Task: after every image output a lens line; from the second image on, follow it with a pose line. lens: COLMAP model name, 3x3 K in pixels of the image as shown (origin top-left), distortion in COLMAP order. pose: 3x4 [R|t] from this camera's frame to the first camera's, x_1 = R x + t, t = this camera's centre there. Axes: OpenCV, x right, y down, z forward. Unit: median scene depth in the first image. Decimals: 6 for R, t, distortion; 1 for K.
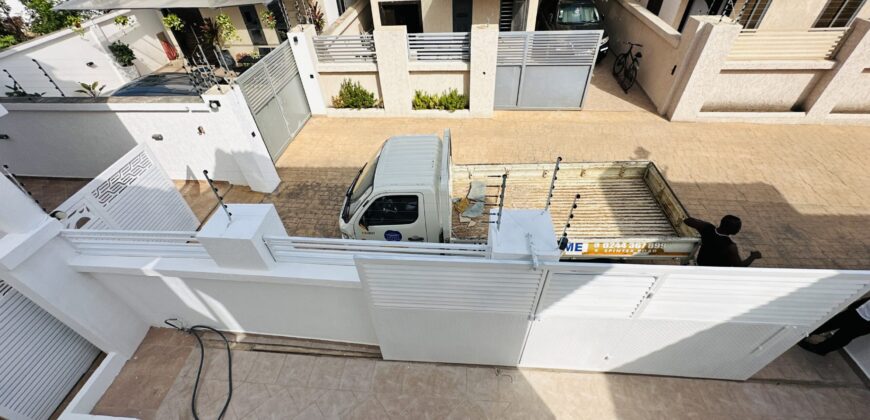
lens RADIAL K [[348.8, 0, 434.5], [0, 348.8, 210.5], [0, 0, 1]] dist [-0.002542, 0.000843]
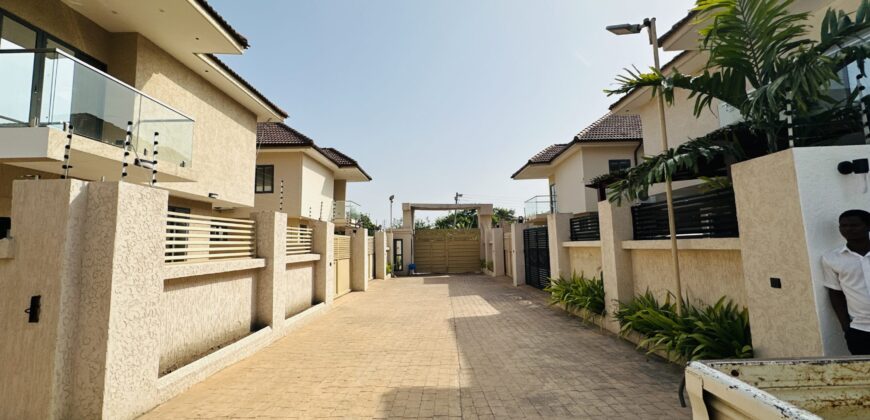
lens RADIAL K [[348.8, 0, 434.5], [0, 348.8, 210.5], [0, 0, 1]] dist [-0.002542, 0.000843]
pose [[-0.072845, 0.141780, 0.987214, 0.287983], [0.695406, 0.716760, -0.051625, -0.170395], [-0.714915, 0.682754, -0.150808, 0.669228]]
